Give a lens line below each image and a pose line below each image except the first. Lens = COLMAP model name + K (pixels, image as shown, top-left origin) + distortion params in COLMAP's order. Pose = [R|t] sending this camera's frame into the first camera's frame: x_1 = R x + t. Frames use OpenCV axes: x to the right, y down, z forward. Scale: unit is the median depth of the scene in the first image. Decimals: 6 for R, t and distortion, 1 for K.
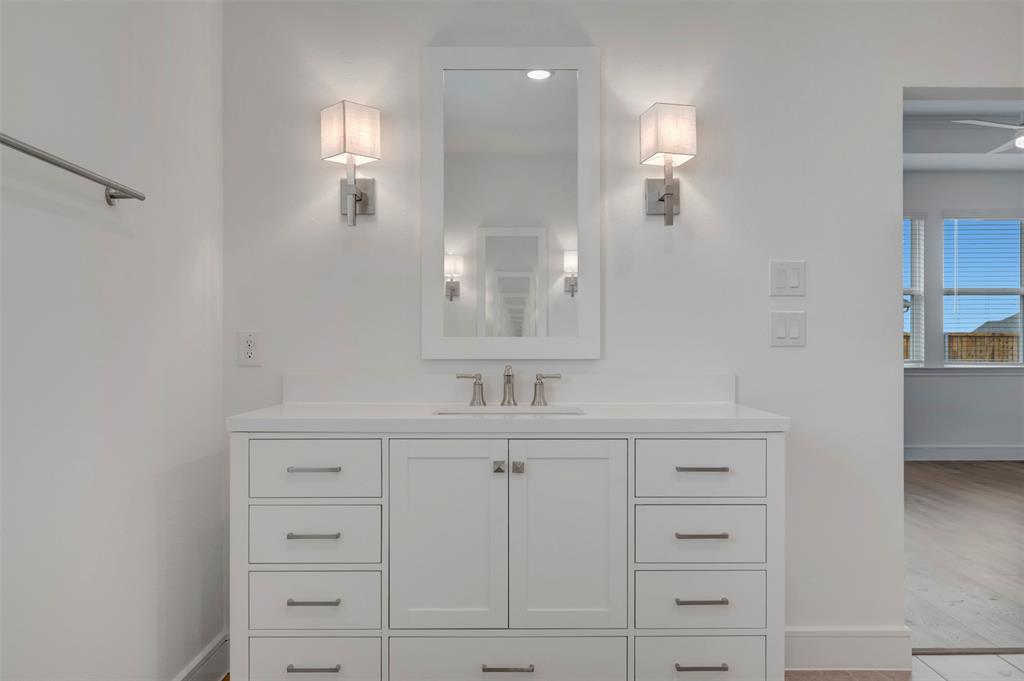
lens RADIAL K [[769.8, 0, 512.9], [0, 769.8, 351.7], [0, 0, 1]] dist [-0.001611, -0.000150]
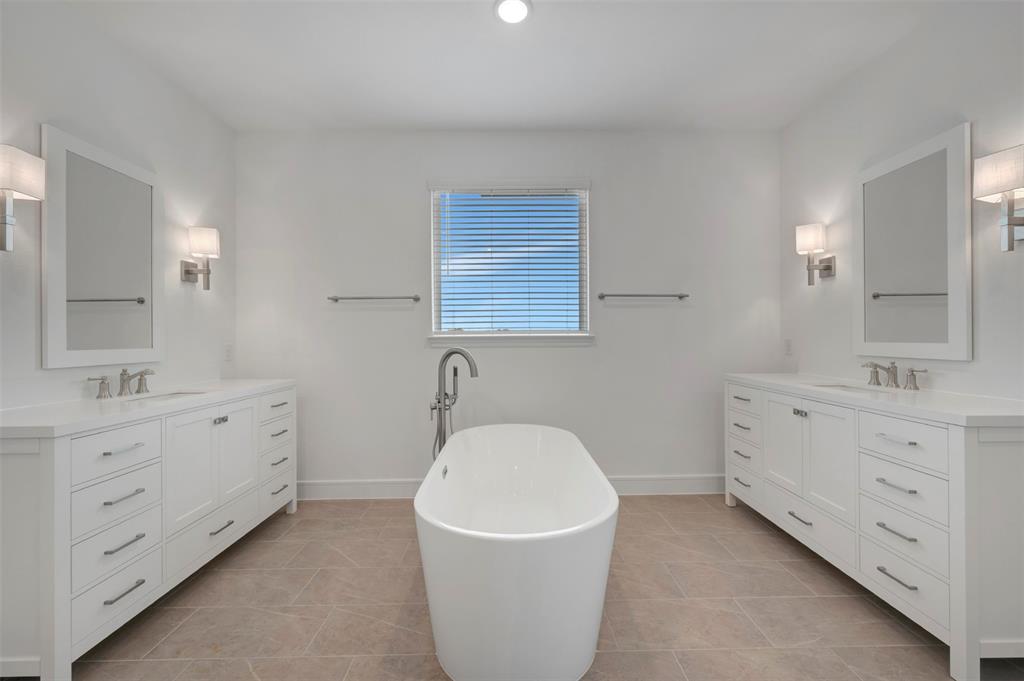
lens RADIAL K [[406.8, 0, 510.4], [0, 406.8, 336.7], [0, 0, 1]] dist [0.000294, 0.000064]
pose [[-0.003843, -0.001714, -0.999991, 0.808066], [-0.003871, 0.999991, -0.001699, -0.026933], [0.999985, 0.003865, -0.003849, 0.231650]]
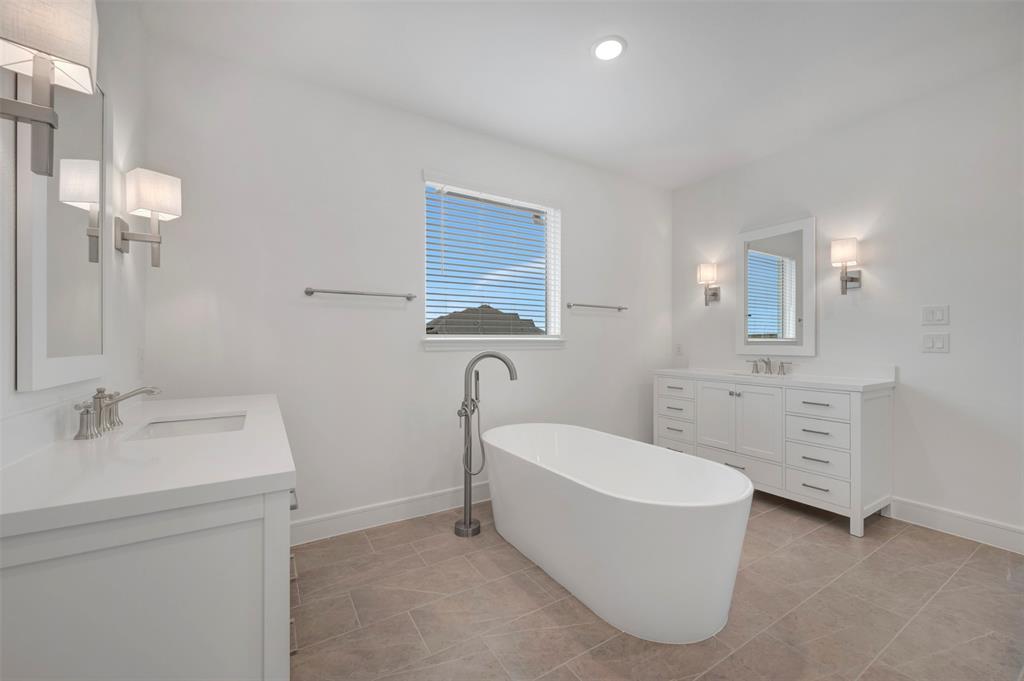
lens RADIAL K [[404.0, 0, 512.0], [0, 404.0, 340.5], [0, 0, 1]] dist [0.001865, 0.000193]
pose [[0.509584, -0.001665, -0.860419, 0.677995], [-0.008502, 0.999940, -0.006970, -0.020071], [0.860379, 0.010867, 0.509539, -0.351927]]
